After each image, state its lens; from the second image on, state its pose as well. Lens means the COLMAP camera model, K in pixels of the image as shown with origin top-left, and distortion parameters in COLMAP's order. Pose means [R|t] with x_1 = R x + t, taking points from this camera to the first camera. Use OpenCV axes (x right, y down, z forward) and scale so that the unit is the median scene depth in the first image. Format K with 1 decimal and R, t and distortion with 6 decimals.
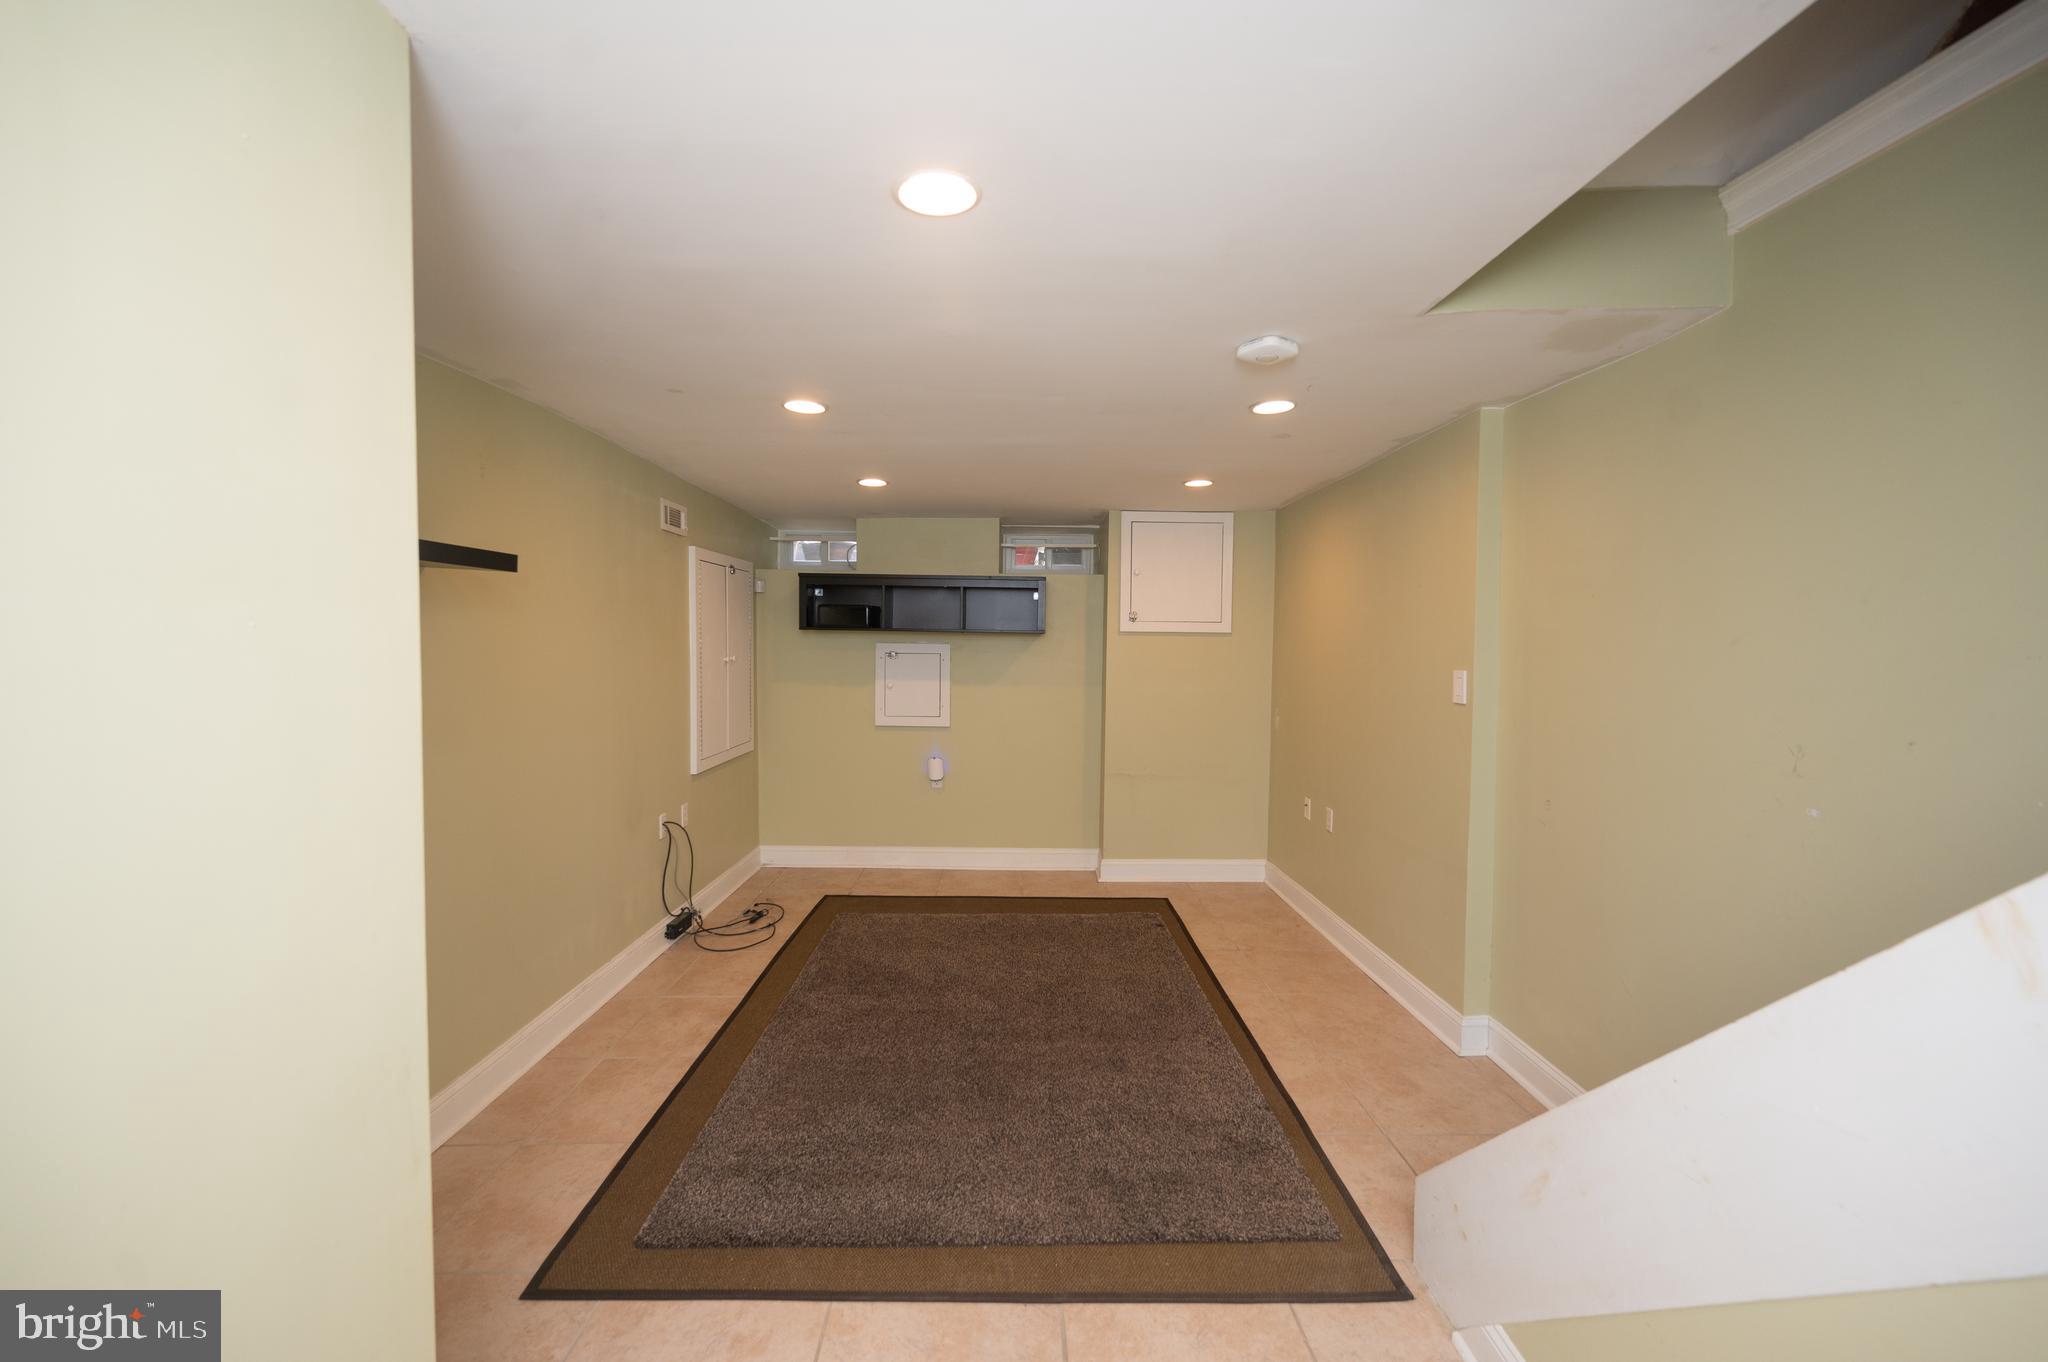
lens RADIAL K [[806.9, 0, 1032.1], [0, 806.9, 689.9], [0, 0, 1]] dist [-0.000129, 0.000002]
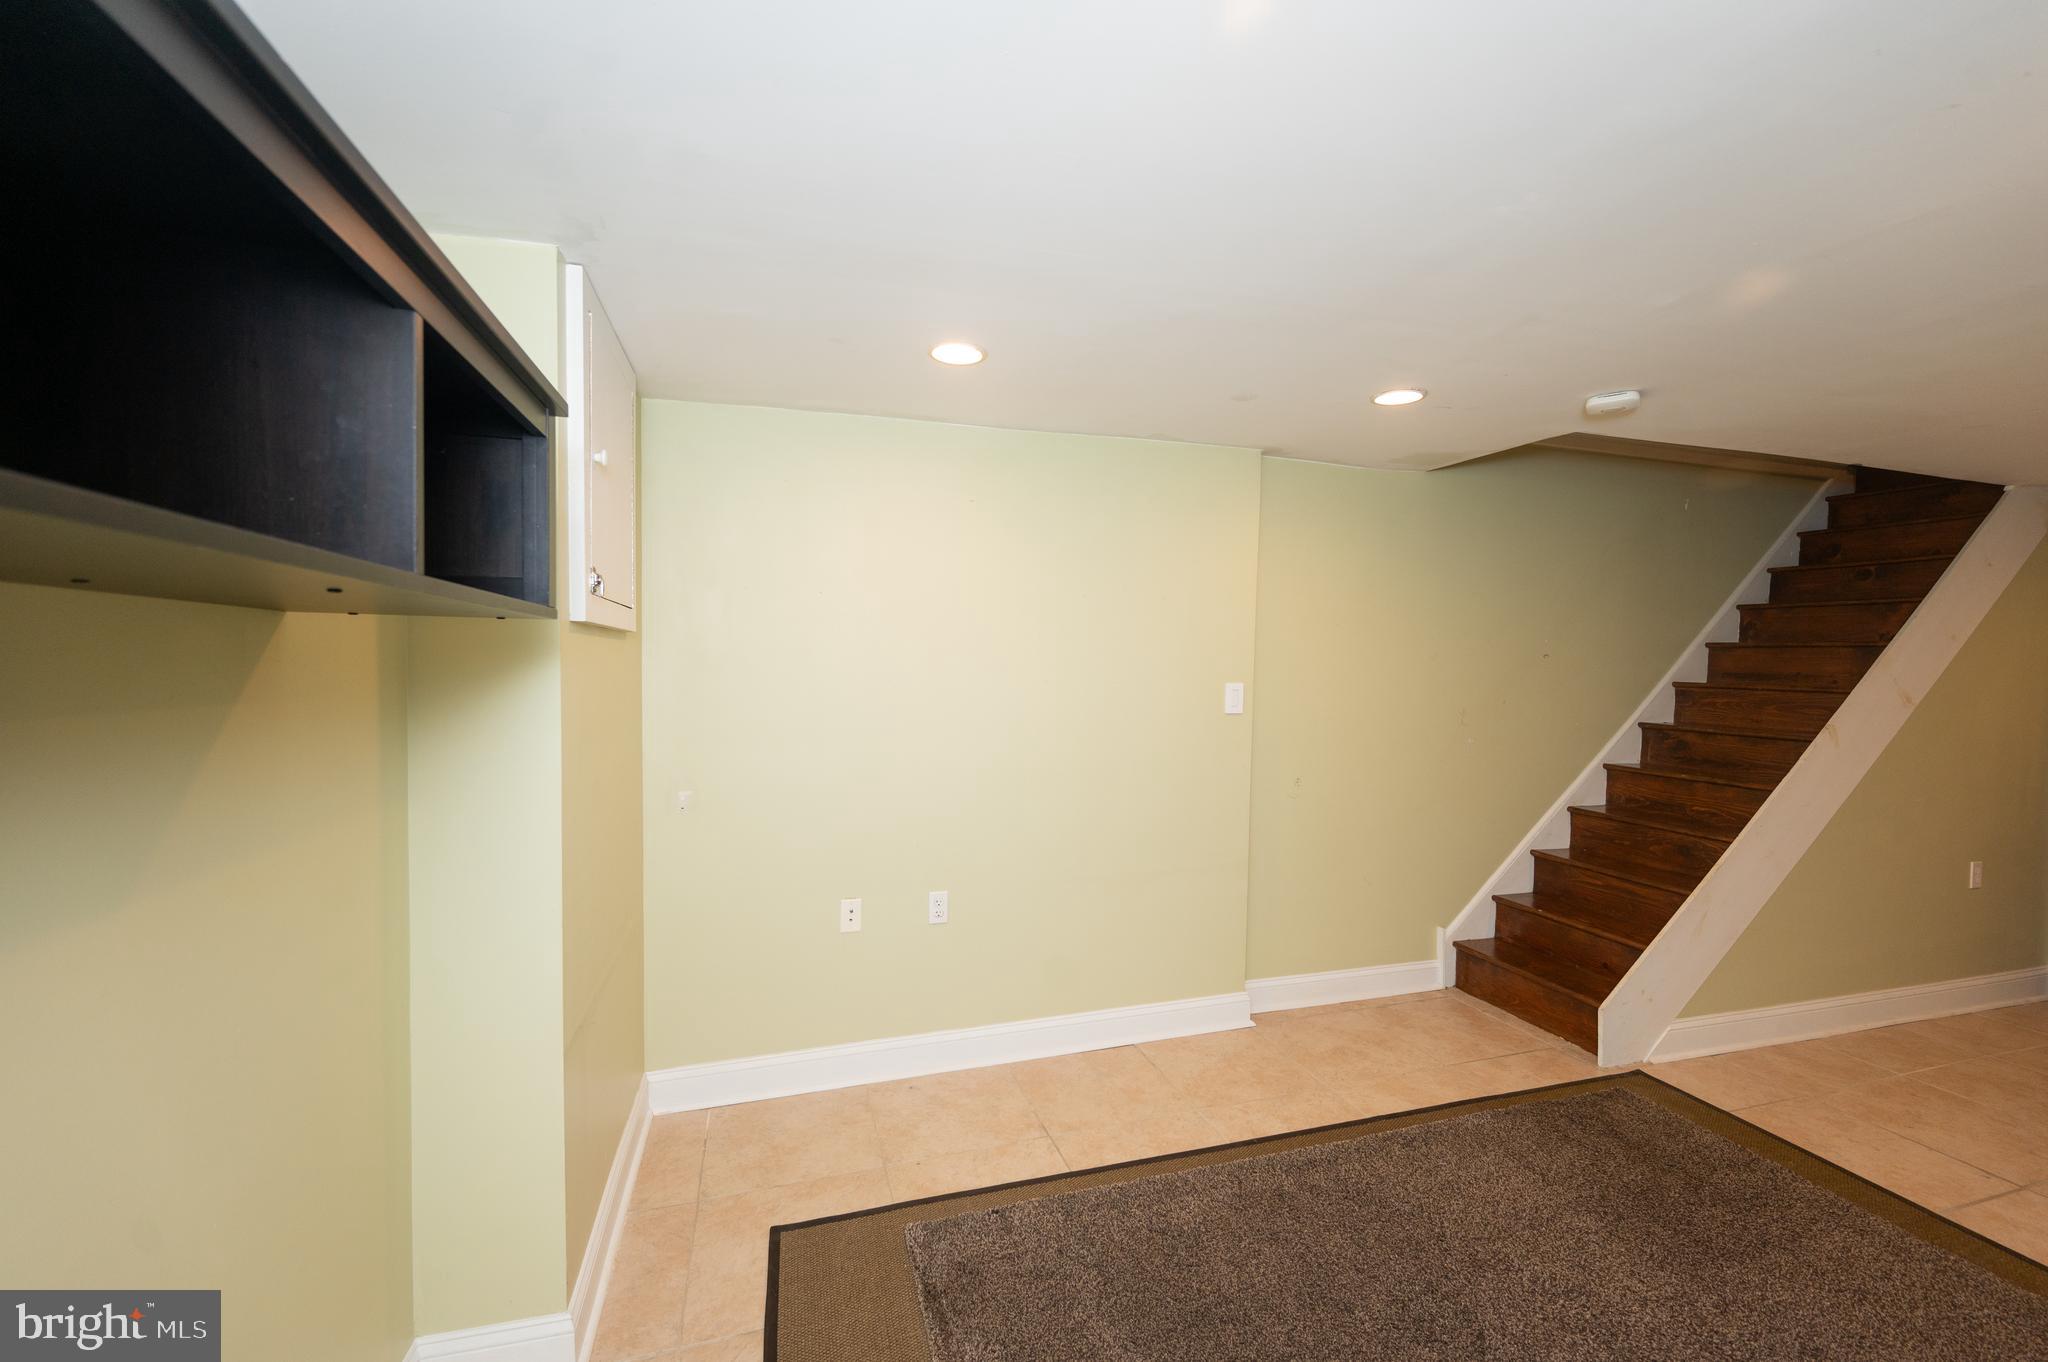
lens RADIAL K [[846.7, 0, 1020.8], [0, 846.7, 690.0], [0, 0, 1]] dist [0.012612, 0.000126]
pose [[-0.248265, -0.053773, 0.967199, -0.288690], [0.041662, 0.996941, 0.066121, -0.059670], [-0.967796, 0.056711, -0.245265, 0.911720]]
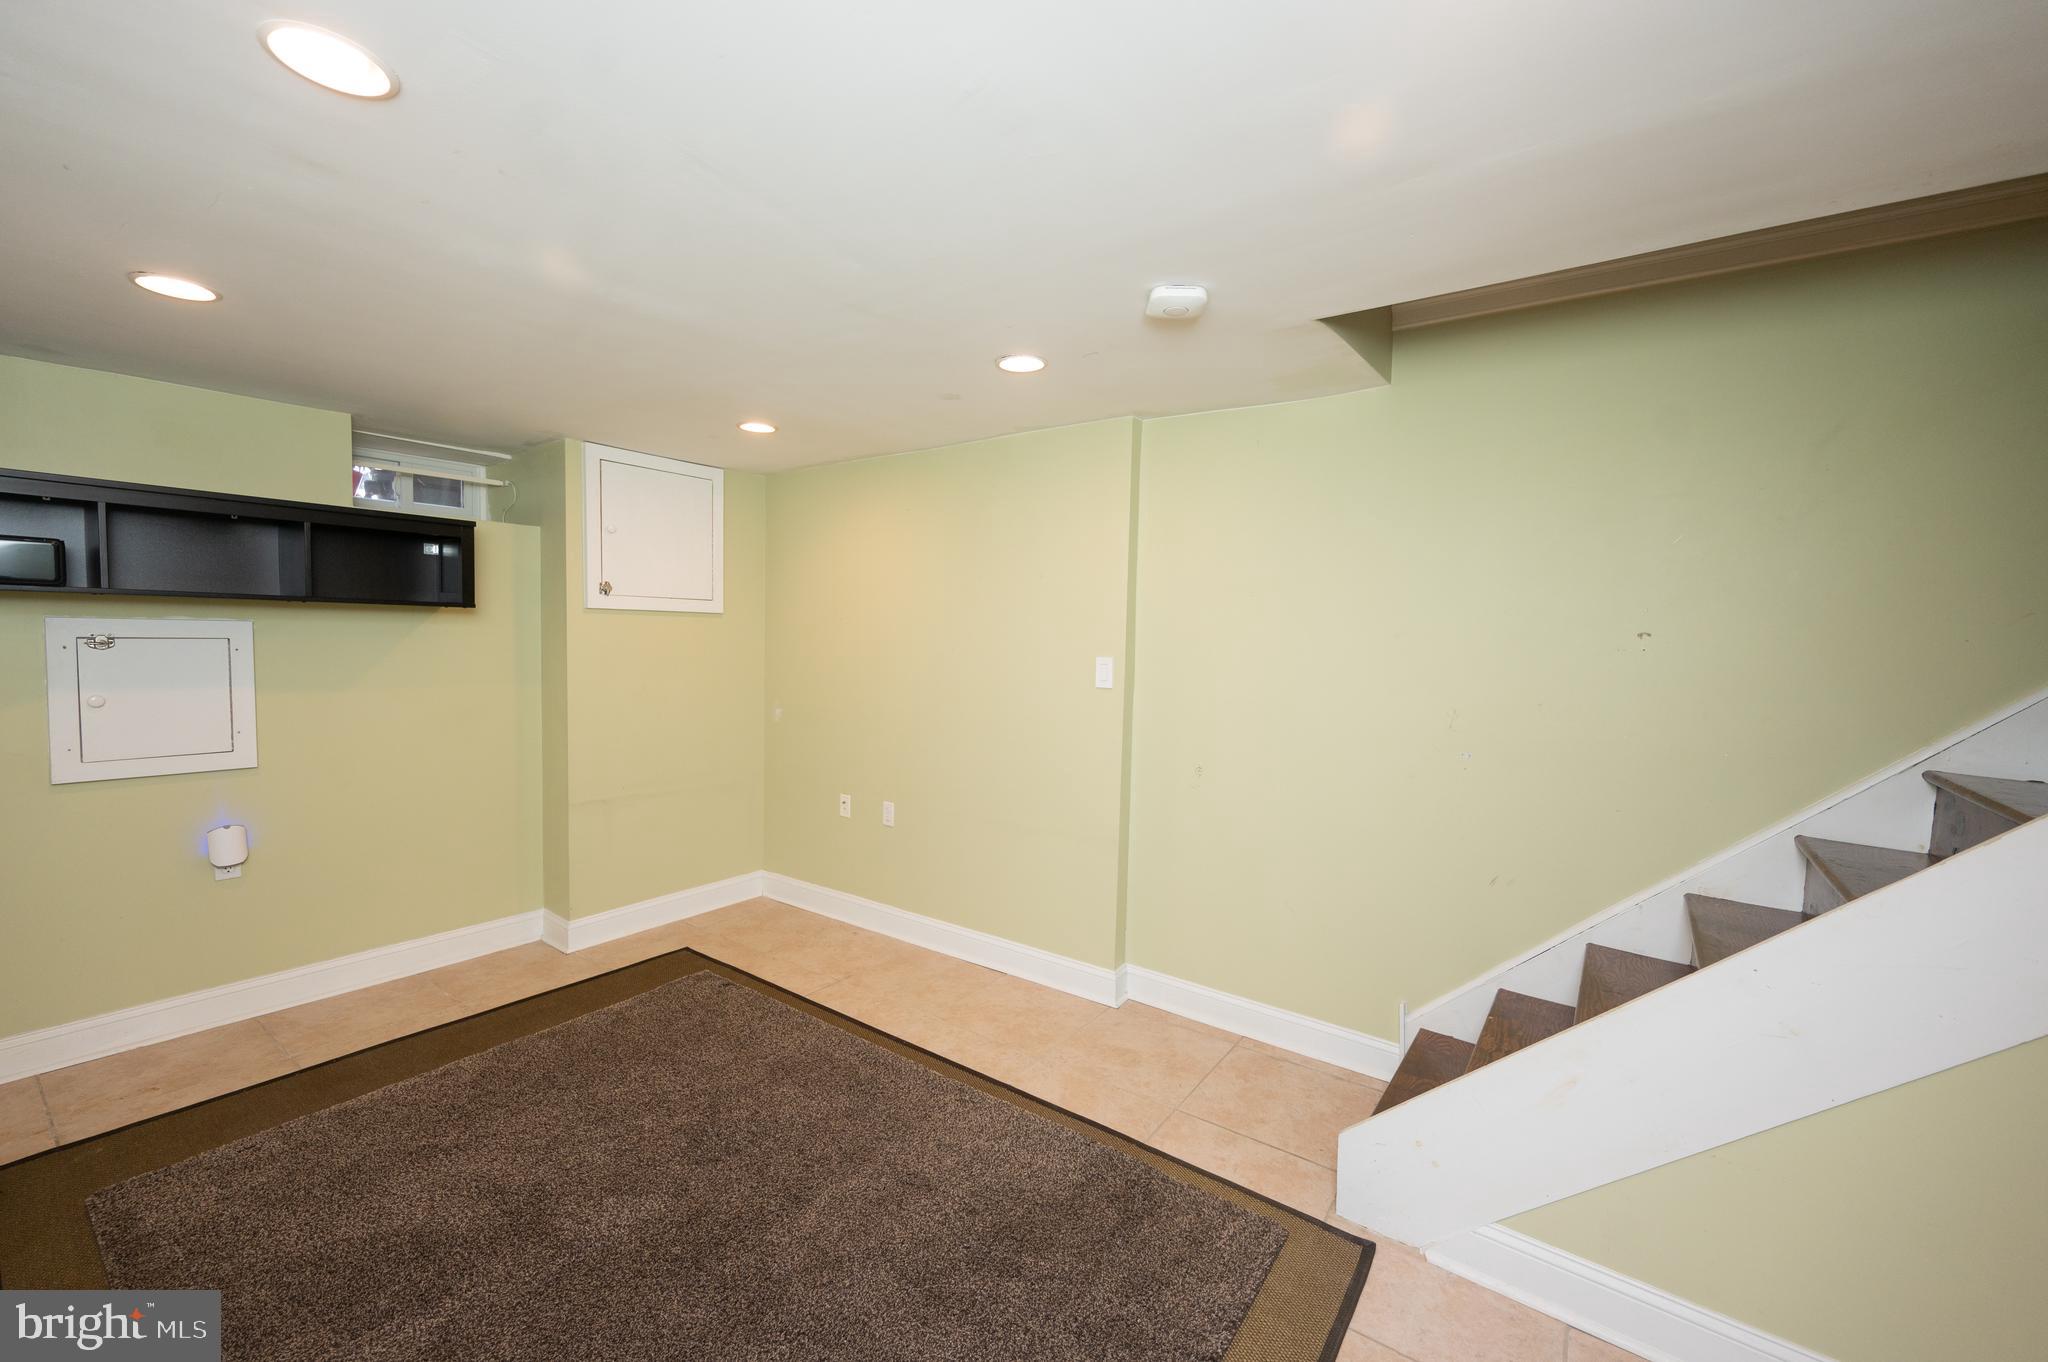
lens RADIAL K [[794.4, 0, 1024.0], [0, 794.4, 681.0], [0, 0, 1]] dist [-0.001435, -0.000143]
pose [[0.621775, -0.044868, 0.781910, -0.212443], [0.030364, 0.998988, 0.033179, -0.017728], [-0.782607, 0.003112, 0.622508, 0.240762]]
